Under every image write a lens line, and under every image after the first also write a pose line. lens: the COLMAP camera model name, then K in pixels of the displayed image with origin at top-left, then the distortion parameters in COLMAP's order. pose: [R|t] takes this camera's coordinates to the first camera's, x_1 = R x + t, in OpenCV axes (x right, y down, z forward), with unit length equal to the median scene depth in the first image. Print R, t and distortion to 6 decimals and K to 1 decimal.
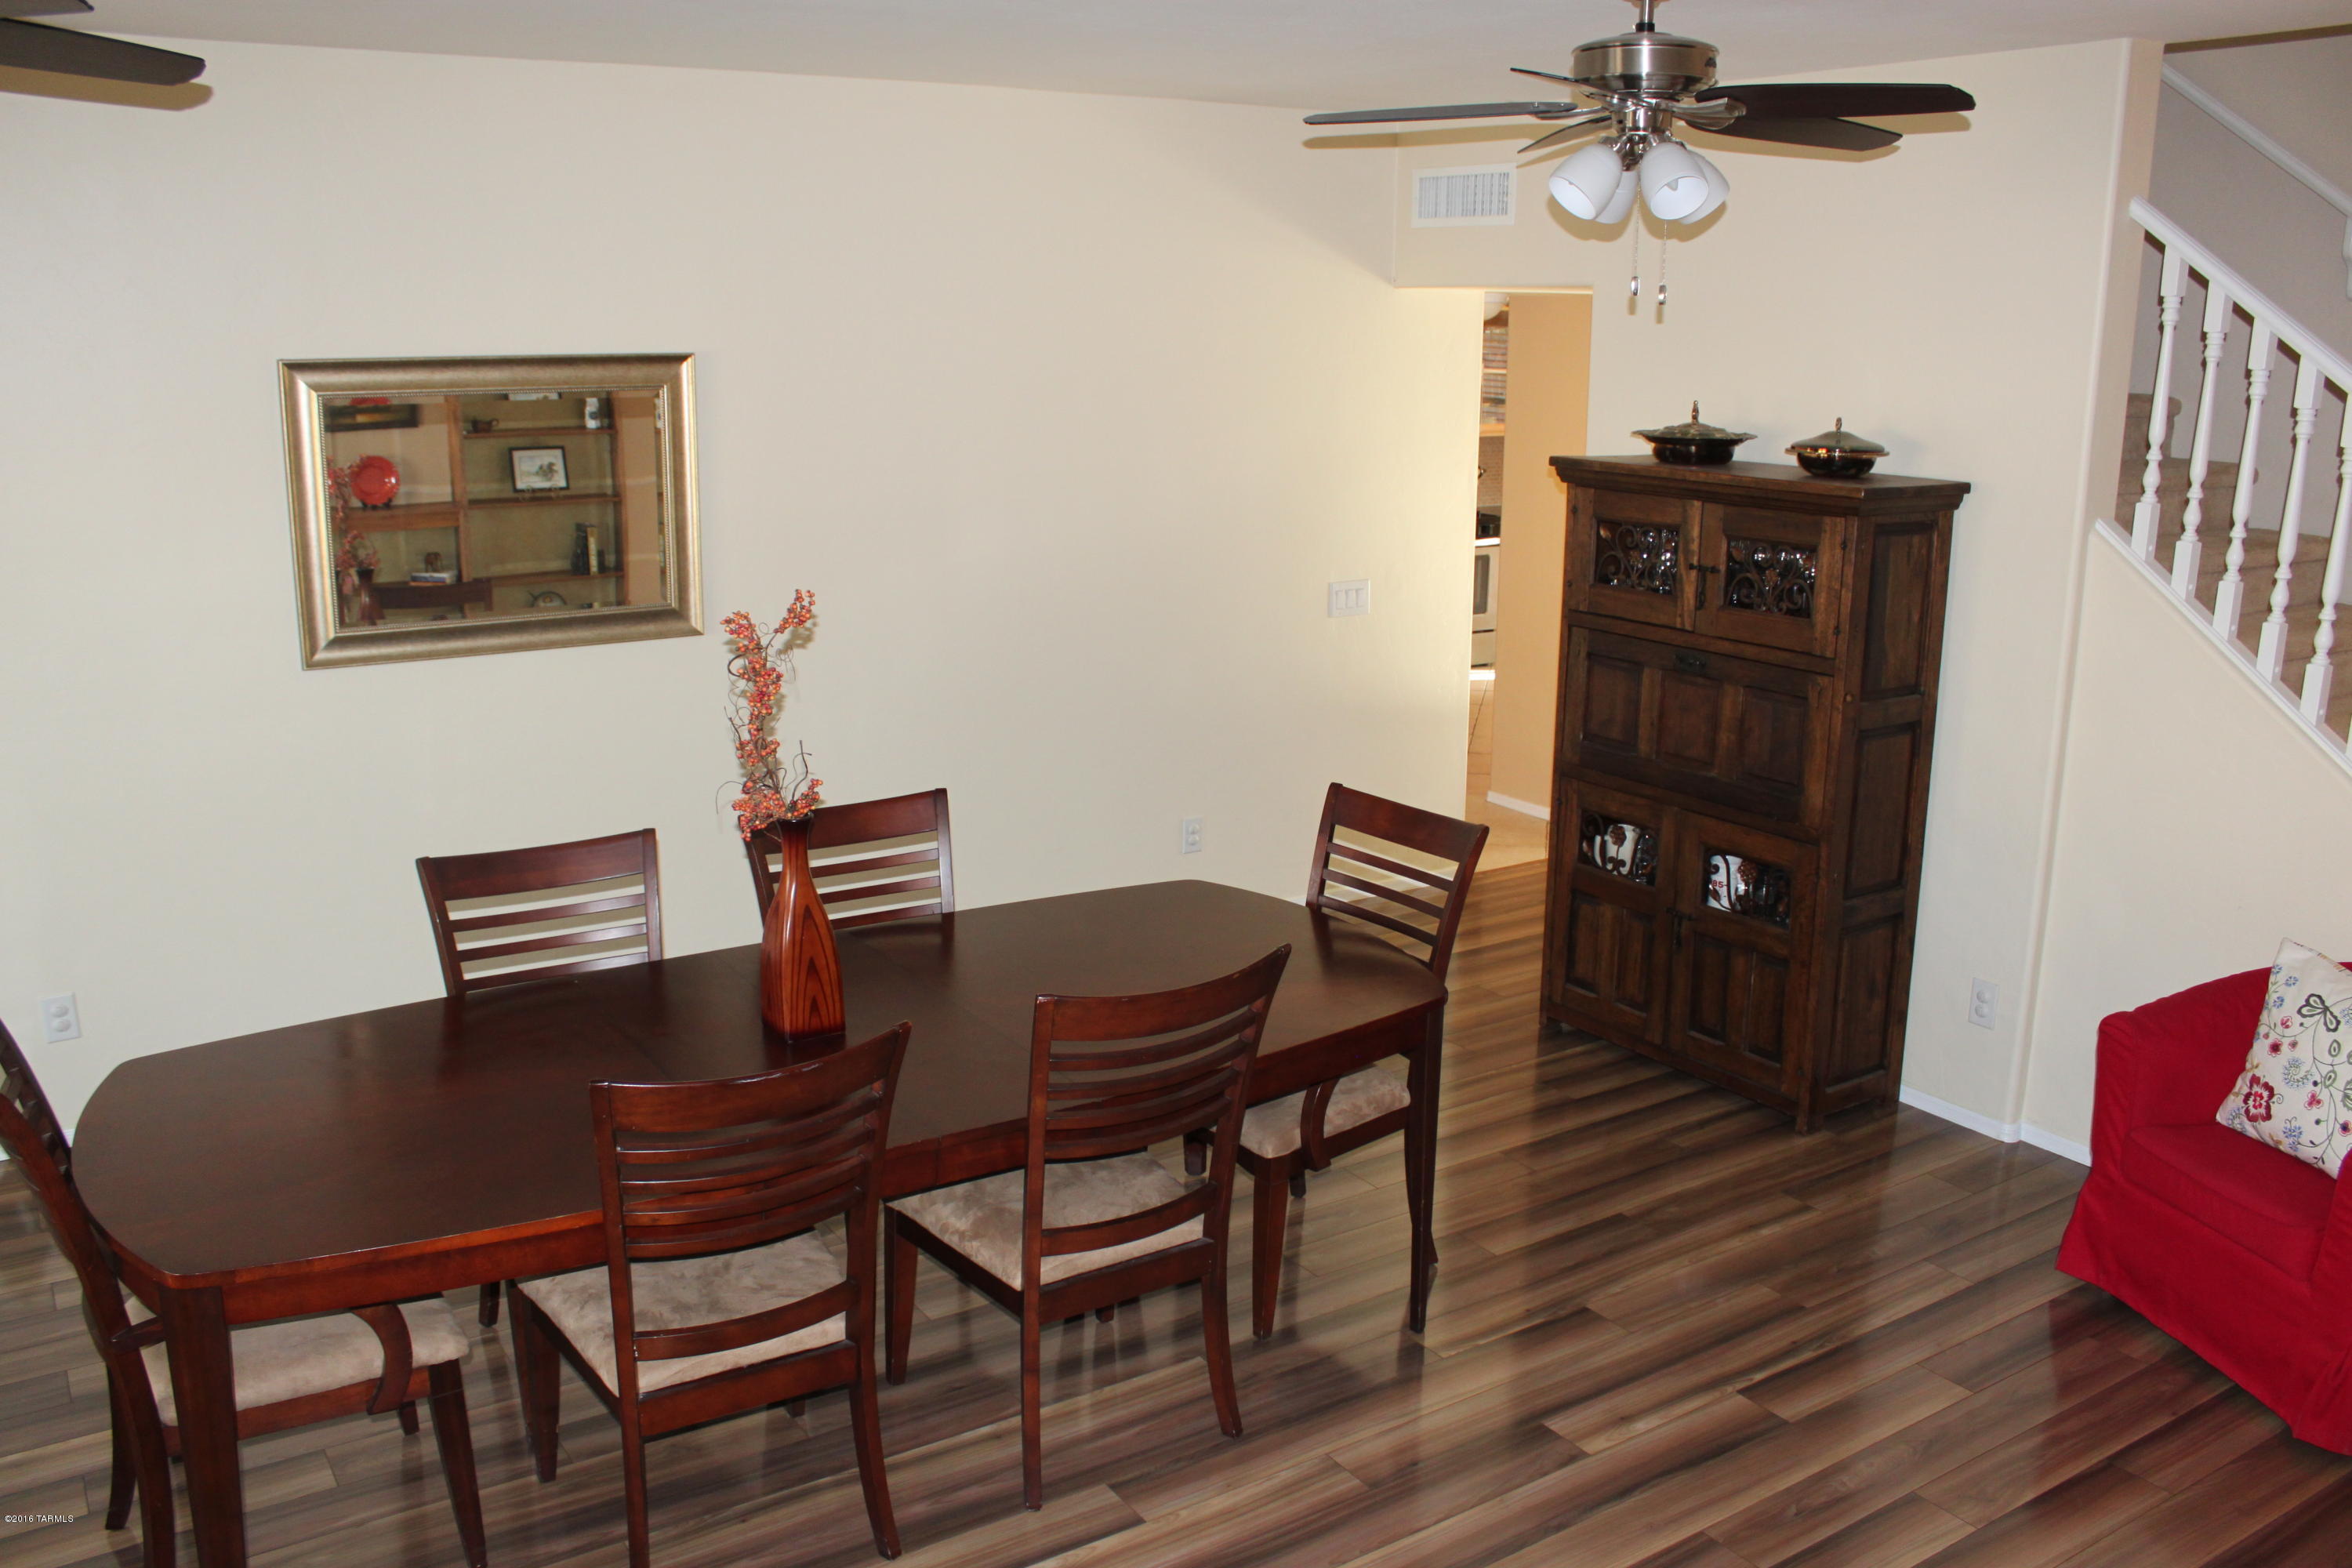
lens RADIAL K [[1928.8, 0, 1176.0], [0, 1928.8, 784.0], [0, 0, 1]] dist [-0.161968, 0.130899]
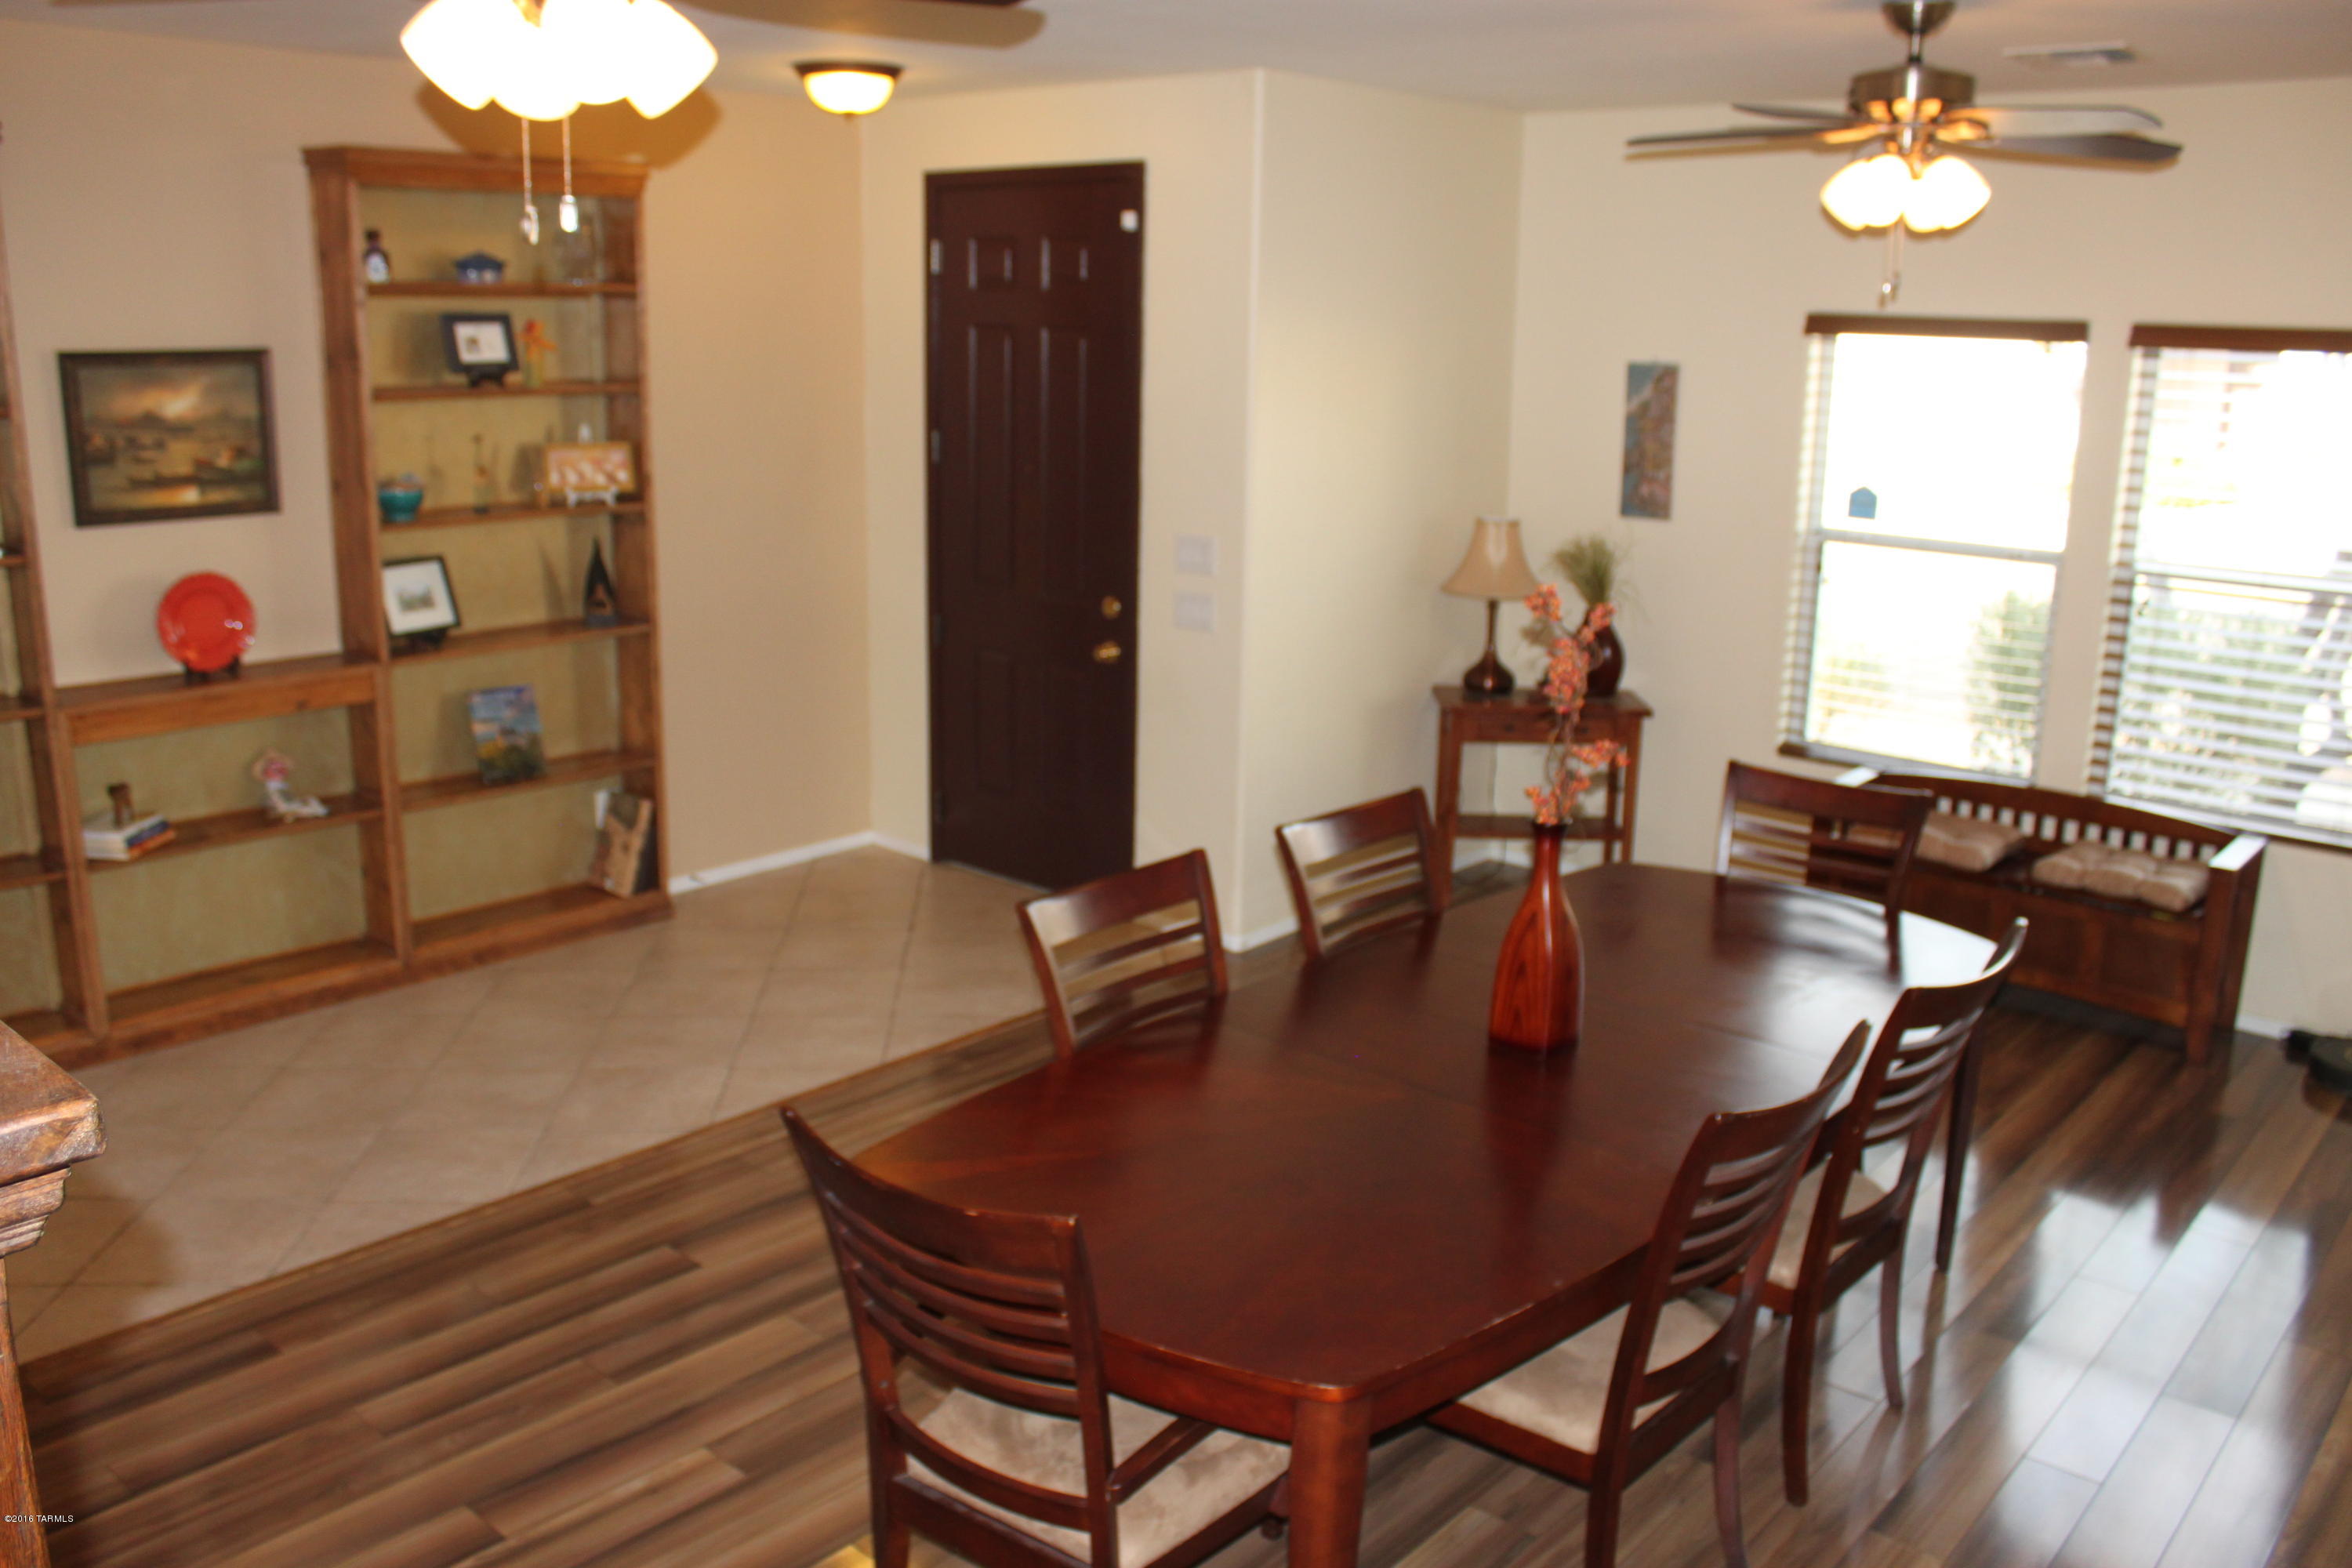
lens RADIAL K [[1928.8, 0, 1176.0], [0, 1928.8, 784.0], [0, 0, 1]] dist [-0.161968, 0.130899]
pose [[-0.960377, 0.040933, -0.275681, 0.212114], [-0.090985, 0.888915, 0.448945, -0.367345], [0.263434, 0.456239, -0.849970, 1.547356]]
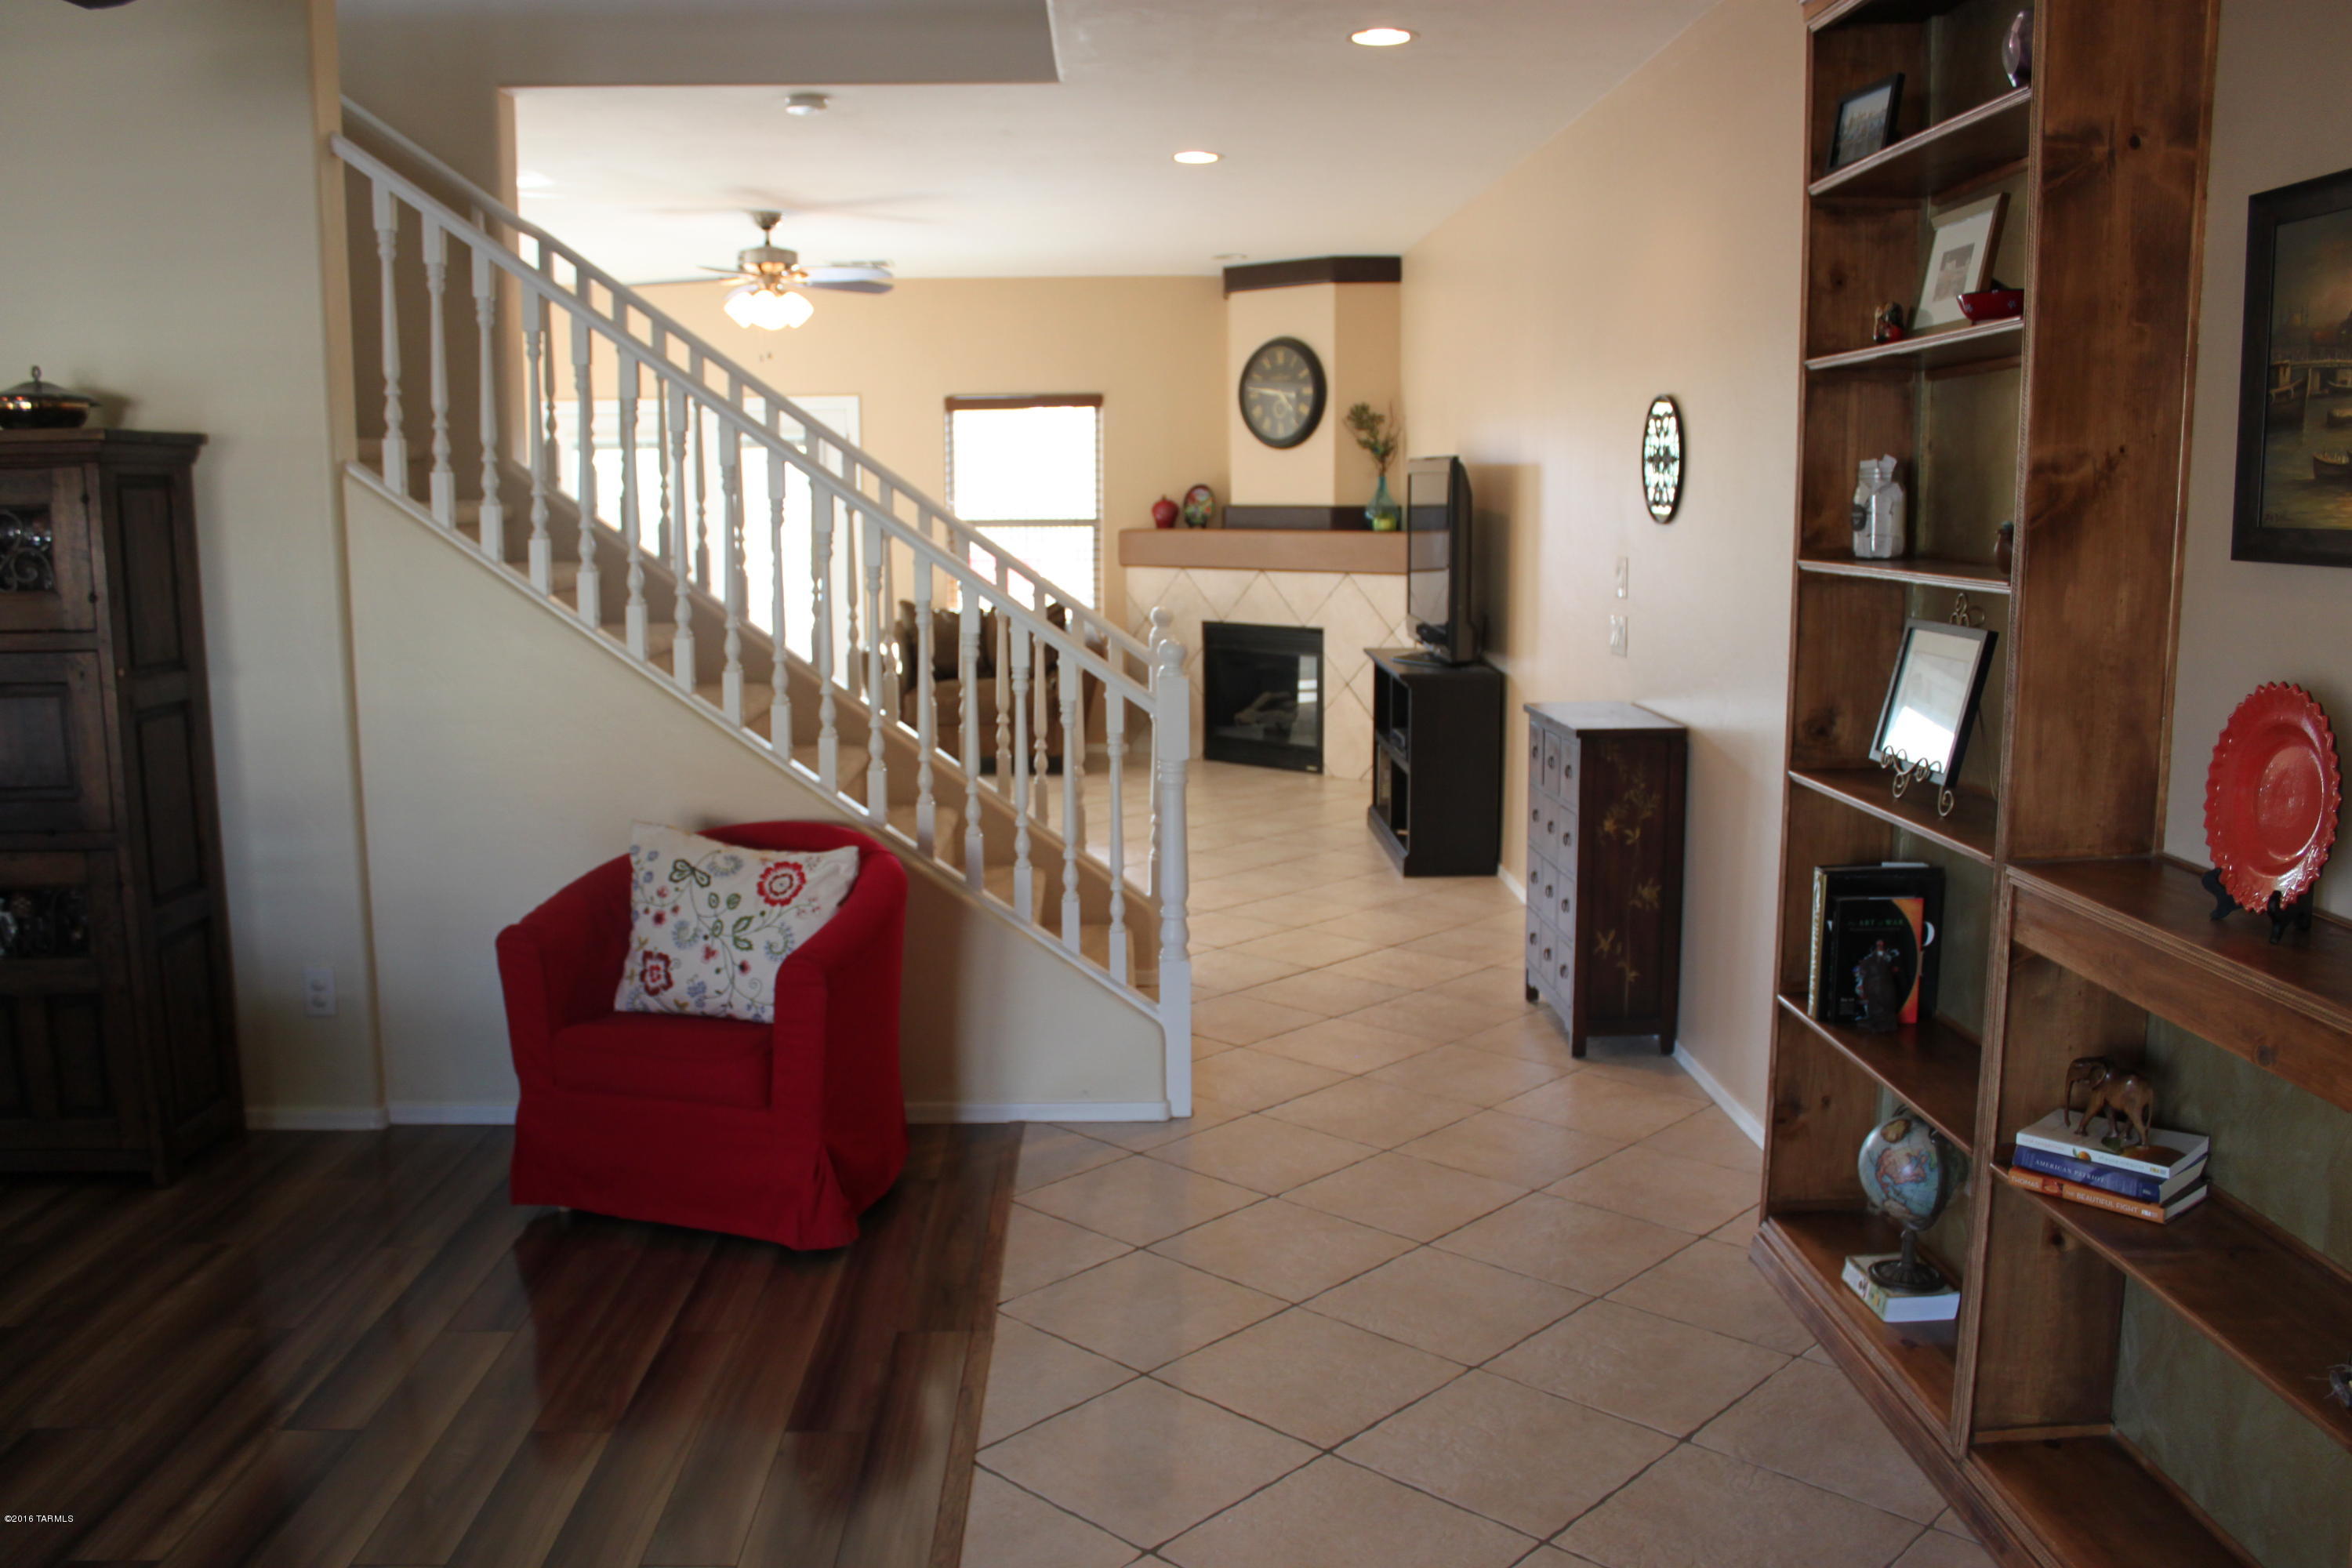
lens RADIAL K [[1928.8, 0, 1176.0], [0, 1928.8, 784.0], [0, 0, 1]] dist [-0.161968, 0.130899]
pose [[0.525230, -0.141075, 0.839185, -0.136175], [0.207426, 0.977641, 0.034527, 0.090634], [-0.825292, 0.155934, 0.542750, 0.165669]]
